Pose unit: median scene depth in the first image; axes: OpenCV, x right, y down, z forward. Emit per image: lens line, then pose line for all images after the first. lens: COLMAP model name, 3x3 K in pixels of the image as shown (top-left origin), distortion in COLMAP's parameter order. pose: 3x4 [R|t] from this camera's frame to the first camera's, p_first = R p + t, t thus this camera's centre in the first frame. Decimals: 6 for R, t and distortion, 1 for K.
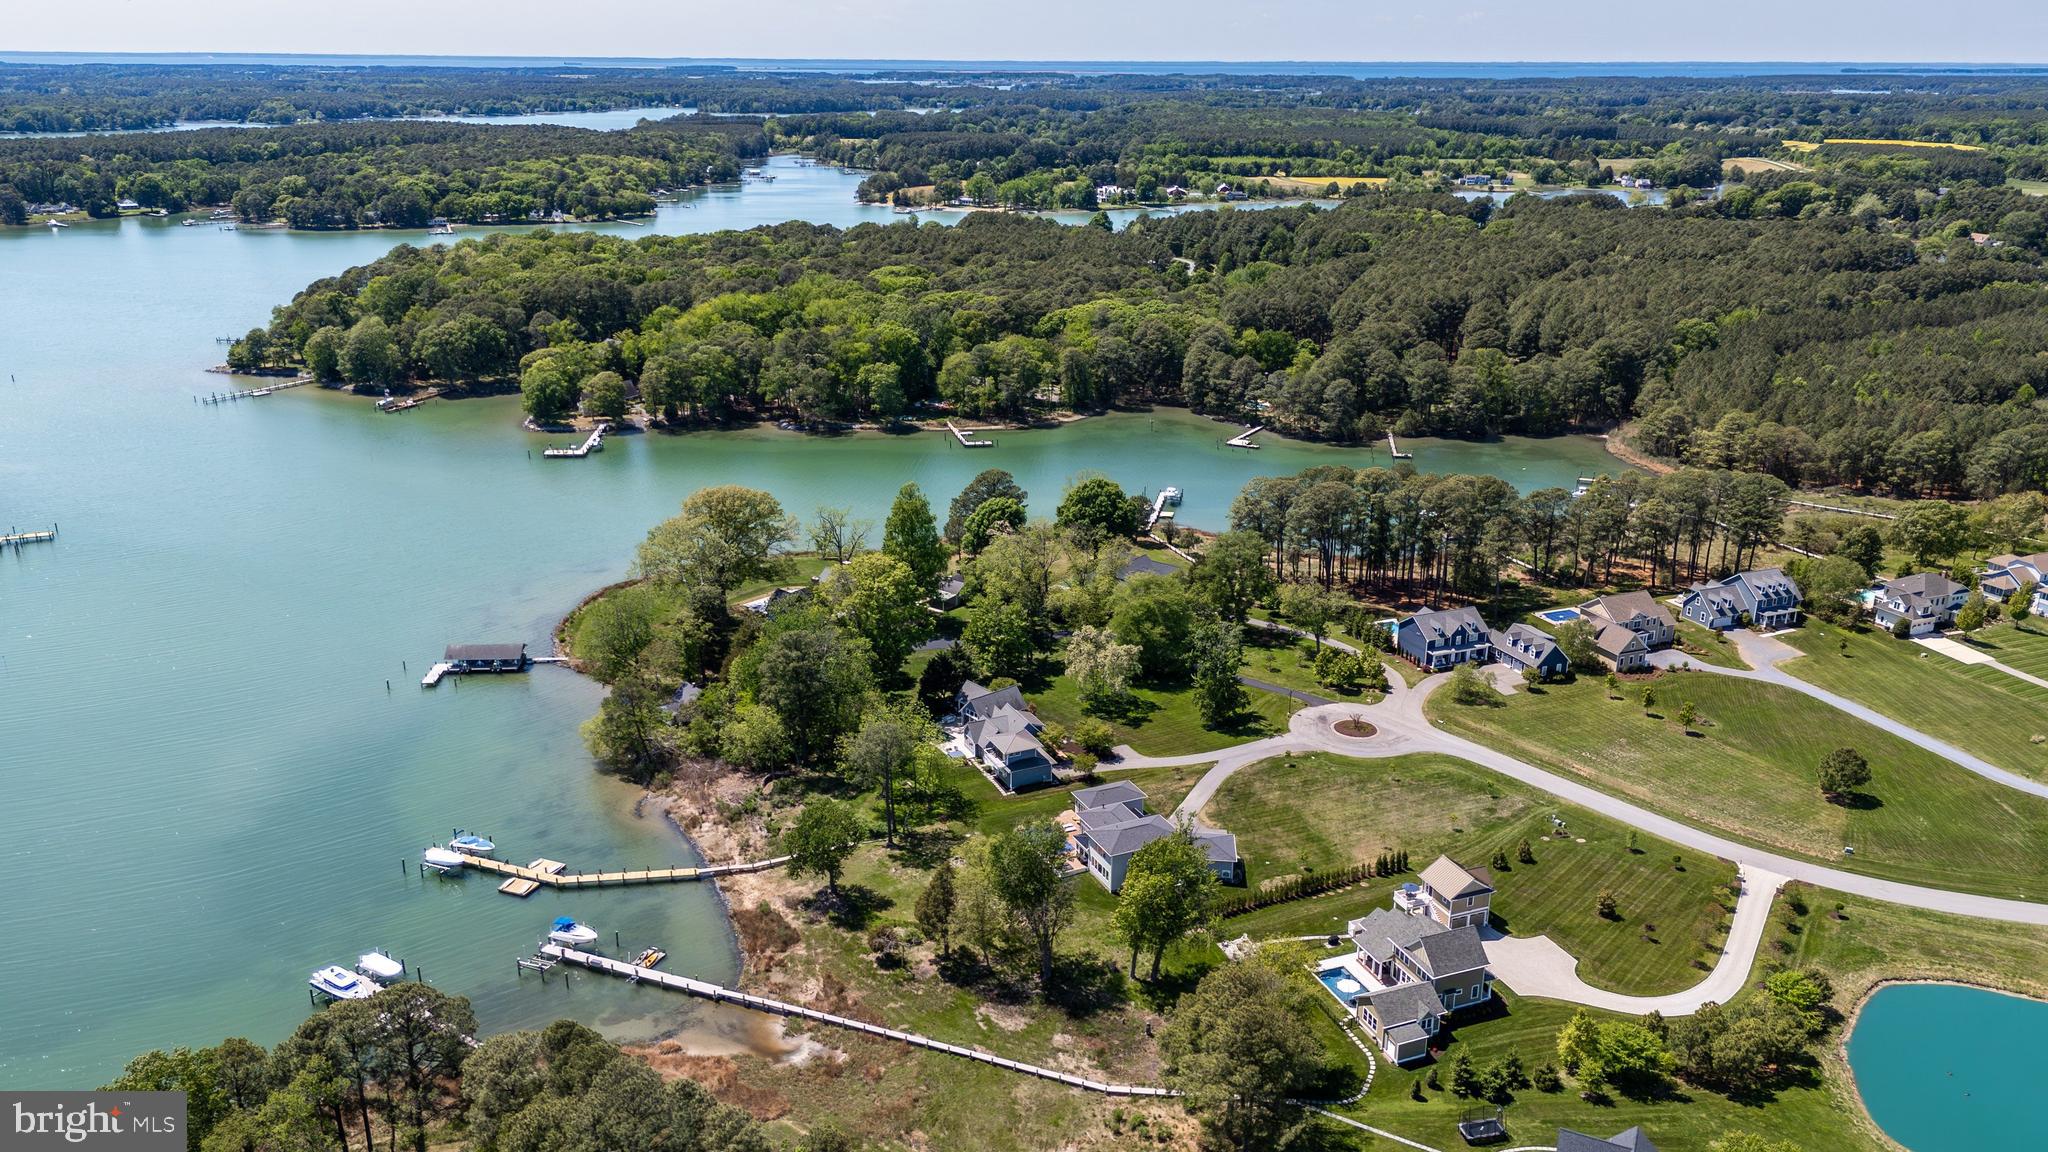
lens RADIAL K [[1510.3, 0, 1034.0], [0, 1510.3, 580.0], [0, 0, 1]] dist [0.071823, -0.083306]
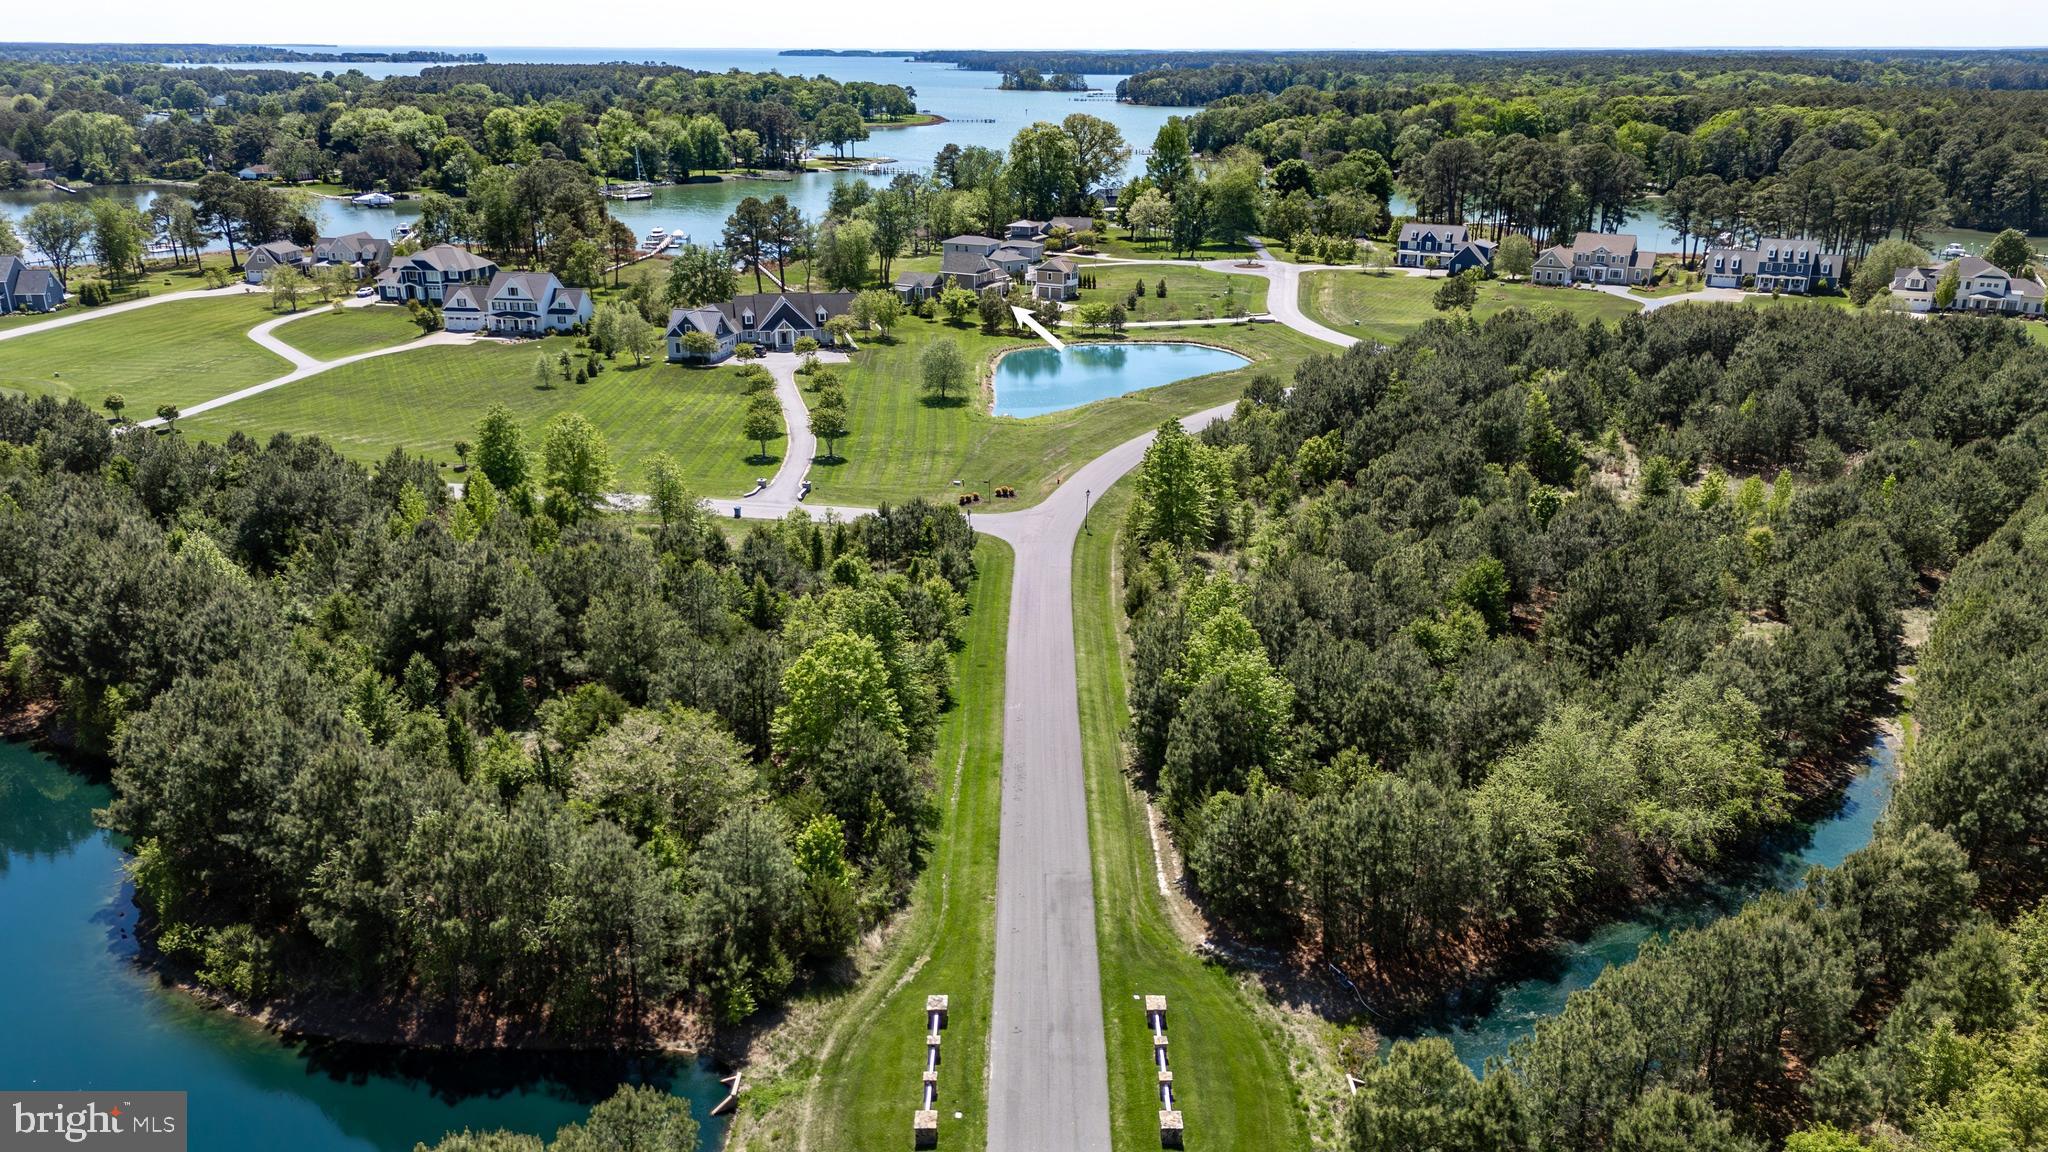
lens RADIAL K [[1450.2, 0, 1021.5], [0, 1450.2, 570.8], [0, 0, 1]] dist [0.059192, -0.062859]
pose [[0.650810, 0.258461, -0.713894, 0.556671], [-0.245691, 0.961374, 0.124080, 0.128234], [0.718389, 0.094645, 0.689173, -0.002911]]
